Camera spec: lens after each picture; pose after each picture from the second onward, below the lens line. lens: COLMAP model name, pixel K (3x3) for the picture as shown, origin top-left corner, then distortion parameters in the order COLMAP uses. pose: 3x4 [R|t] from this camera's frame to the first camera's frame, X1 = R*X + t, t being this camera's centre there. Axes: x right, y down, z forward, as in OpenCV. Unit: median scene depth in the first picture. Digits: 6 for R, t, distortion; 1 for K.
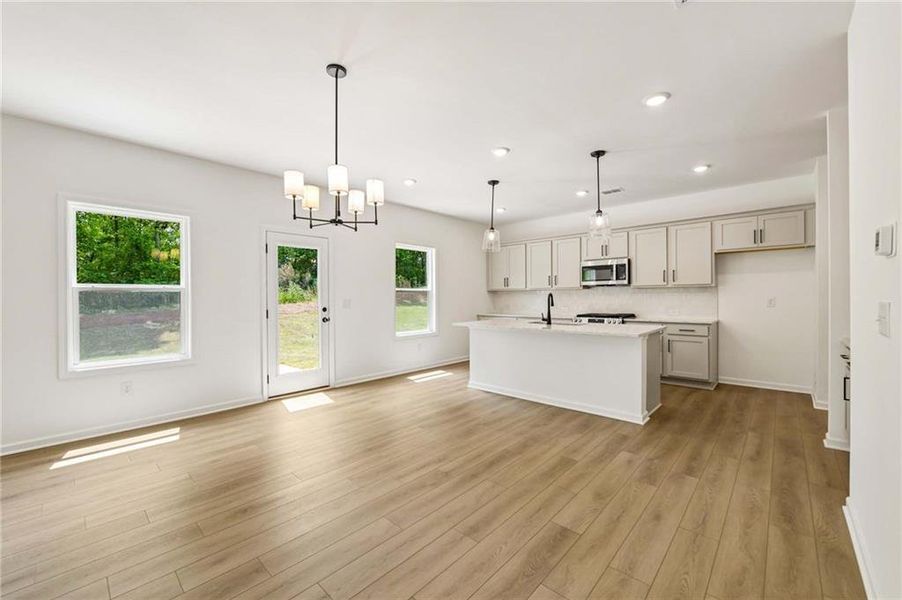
lens RADIAL K [[362.2, 0, 448.6], [0, 362.2, 297.2], [0, 0, 1]] dist [-0.001051, -0.000537]
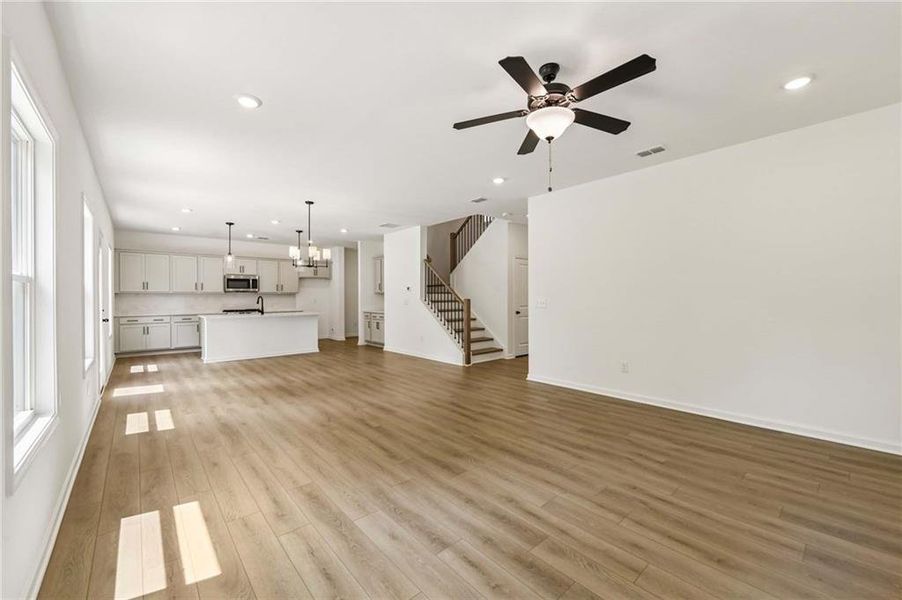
lens RADIAL K [[362.2, 0, 448.6], [0, 362.2, 297.2], [0, 0, 1]] dist [-0.001051, -0.000537]
pose [[0.107172, 0.006374, 0.994220, -1.346032], [0.003467, 0.999971, -0.006785, 0.007948], [-0.994234, 0.004175, 0.107147, -0.085046]]
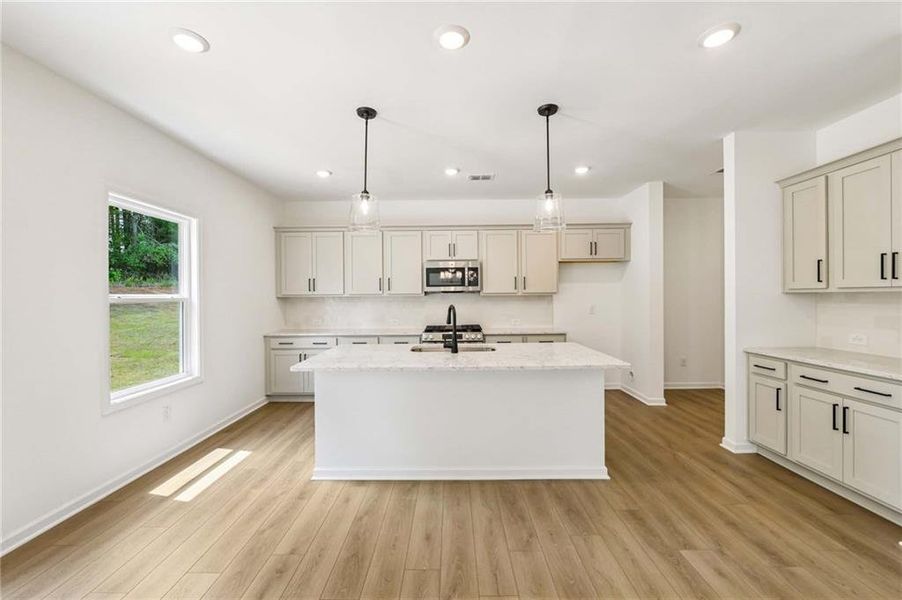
lens RADIAL K [[362.2, 0, 448.6], [0, 362.2, 297.2], [0, 0, 1]] dist [-0.001051, -0.000537]
pose [[0.738711, 0.000244, 0.674022, -0.174156], [0.004224, 0.999979, -0.004991, -0.021653], [-0.674009, 0.006534, 0.738694, 0.506249]]
